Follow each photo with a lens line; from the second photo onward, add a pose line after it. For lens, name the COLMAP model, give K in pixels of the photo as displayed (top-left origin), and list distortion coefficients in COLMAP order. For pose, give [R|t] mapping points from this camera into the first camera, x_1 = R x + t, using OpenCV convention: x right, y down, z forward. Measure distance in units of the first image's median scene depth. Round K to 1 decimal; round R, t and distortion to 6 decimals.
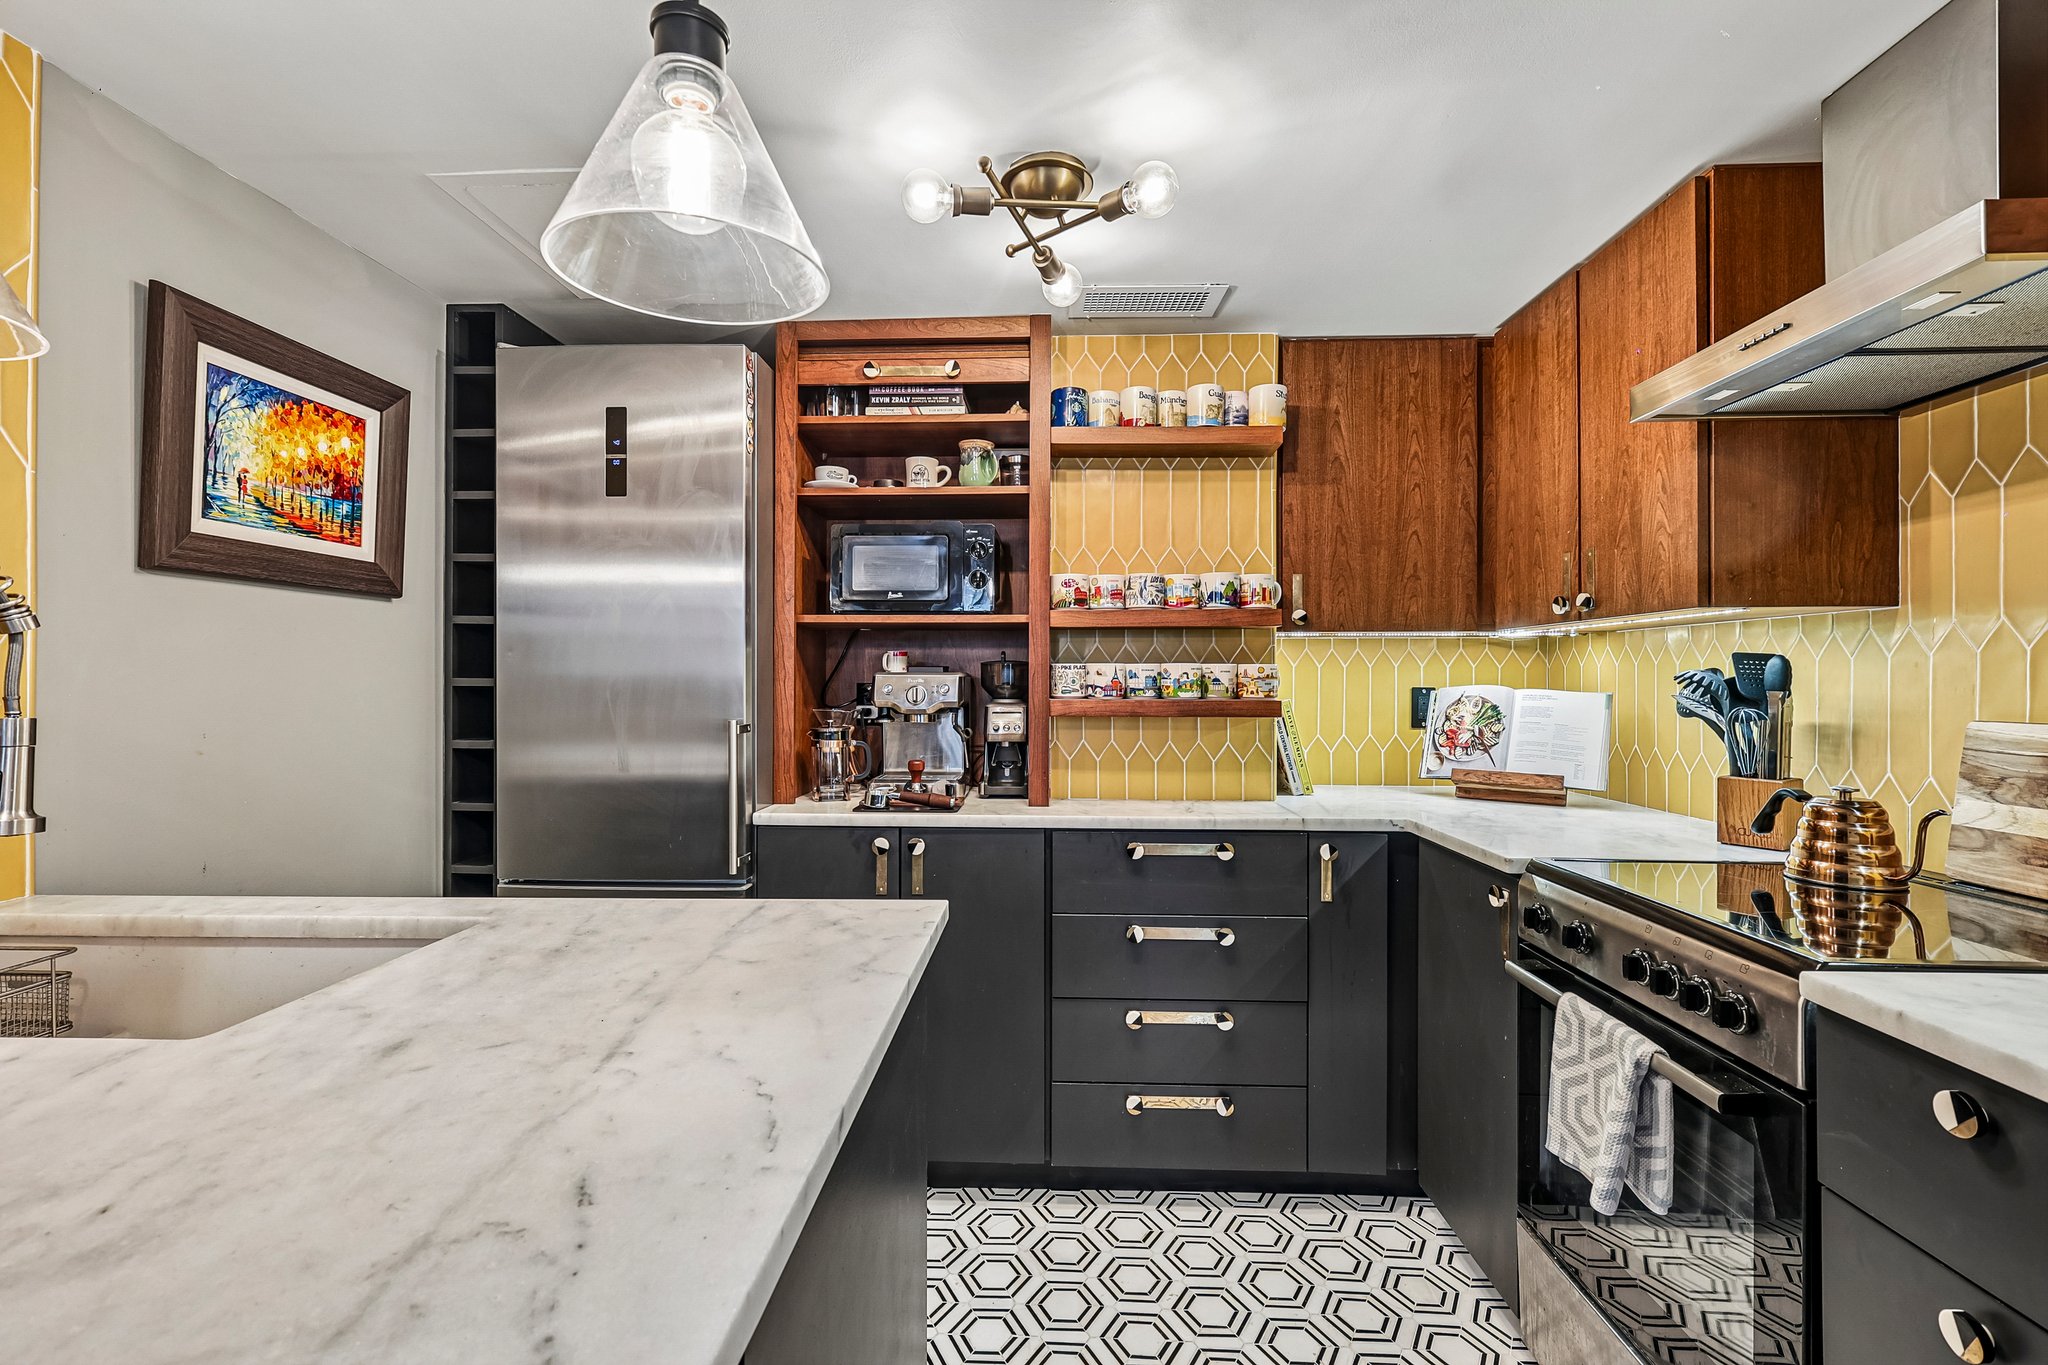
lens RADIAL K [[885.4, 0, 1026.7], [0, 885.4, 675.8], [0, 0, 1]] dist [0.001646, 0.000332]
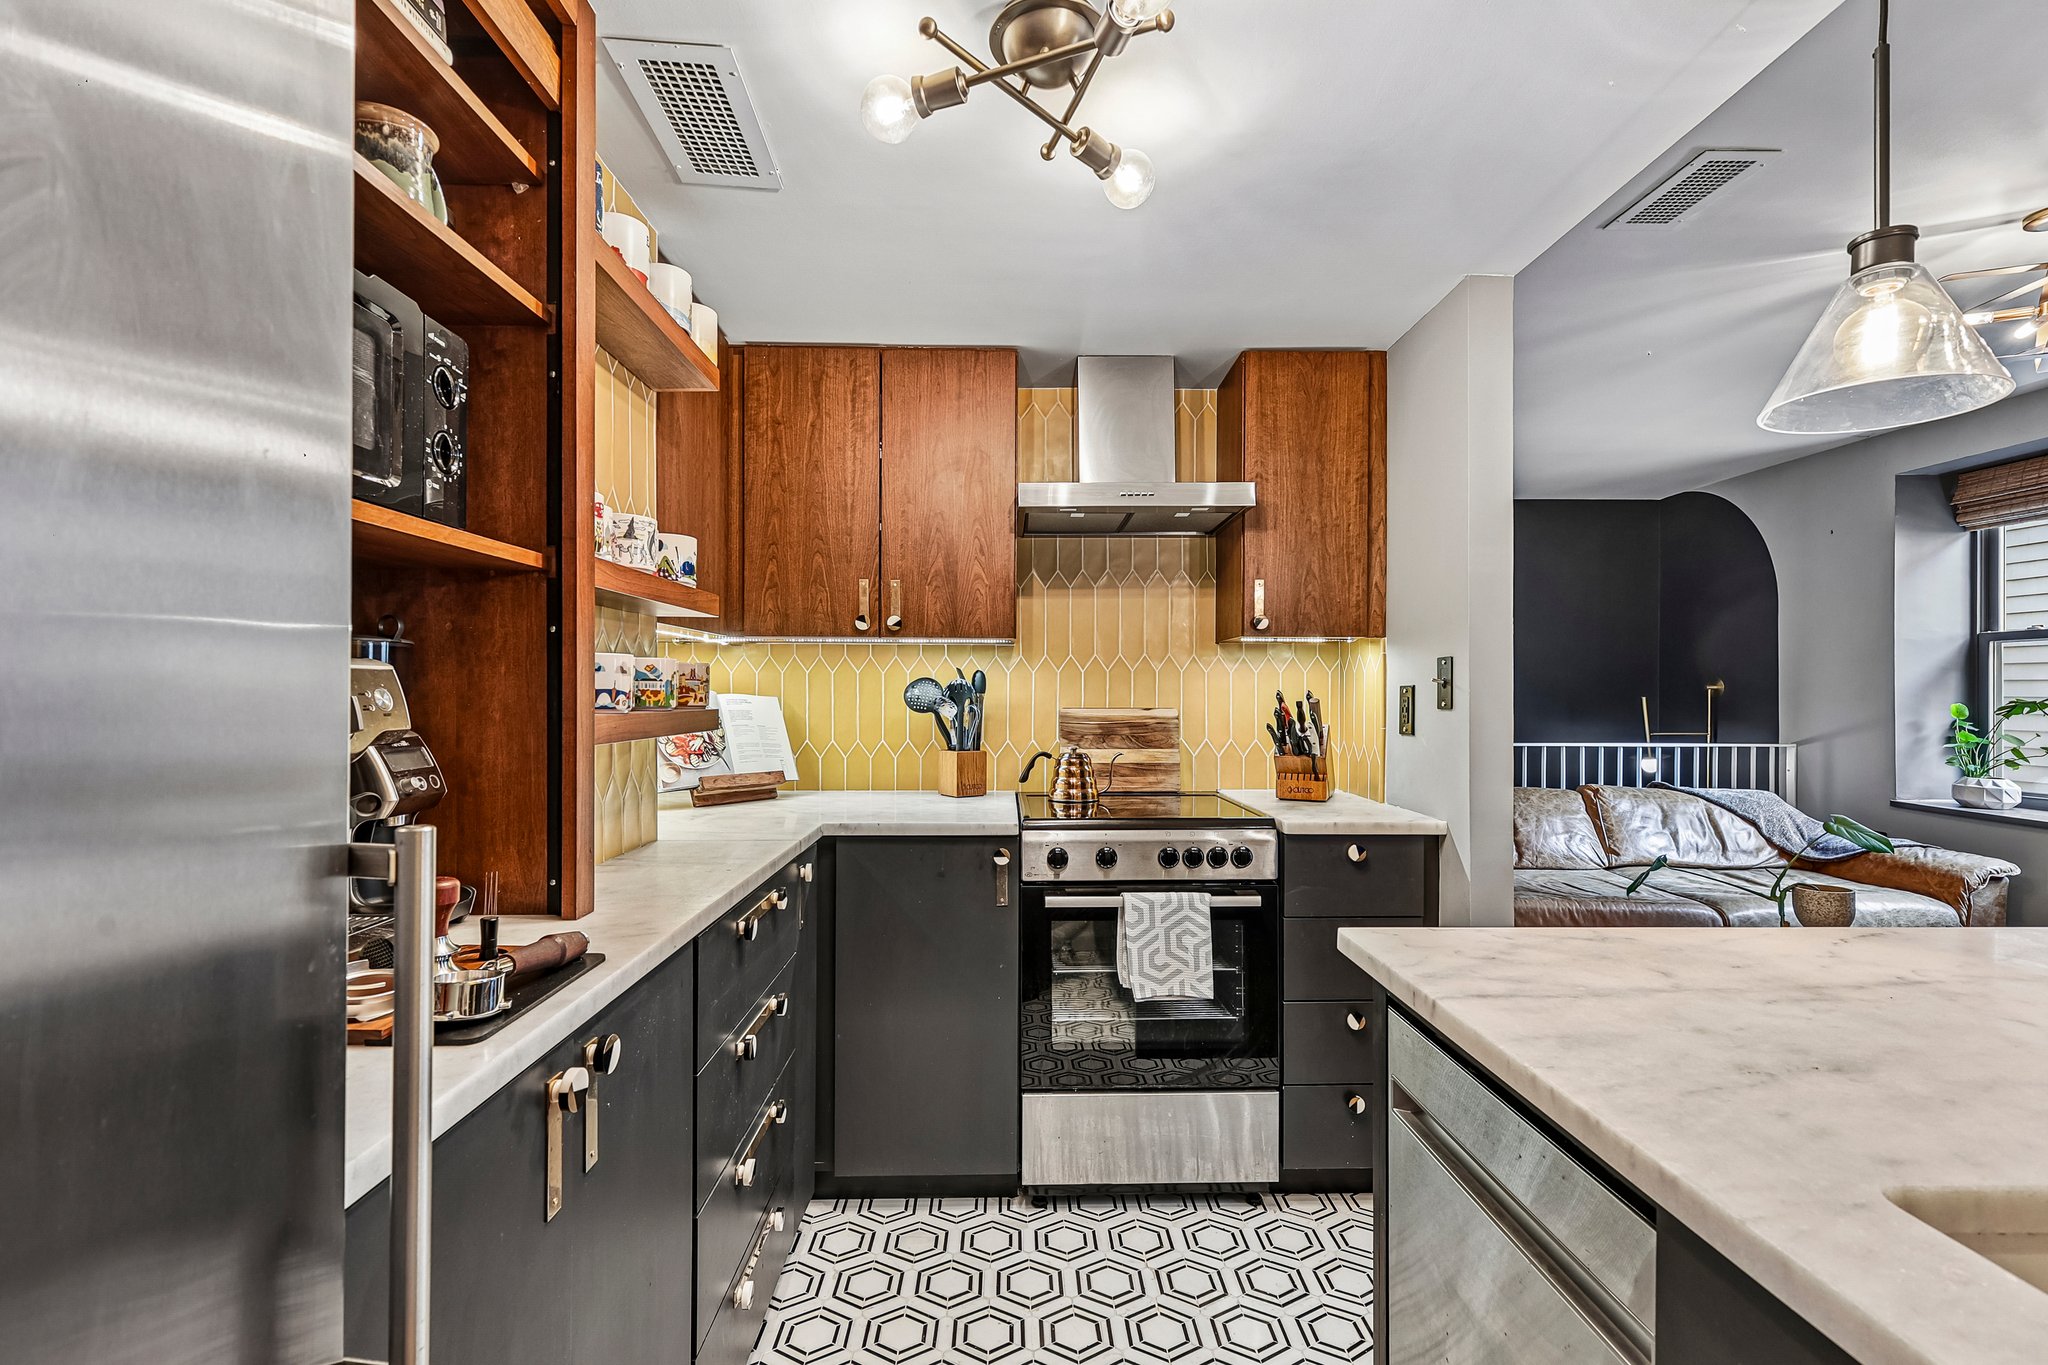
lens RADIAL K [[885.4, 0, 1029.3], [0, 885.4, 685.2], [0, 0, 1]] dist [0.001646, 0.000332]
pose [[-0.056594, 0.004693, 0.998386, -0.589634], [-0.009675, 0.999939, -0.005249, 0.008781], [-0.998350, -0.009956, -0.056545, 0.830010]]
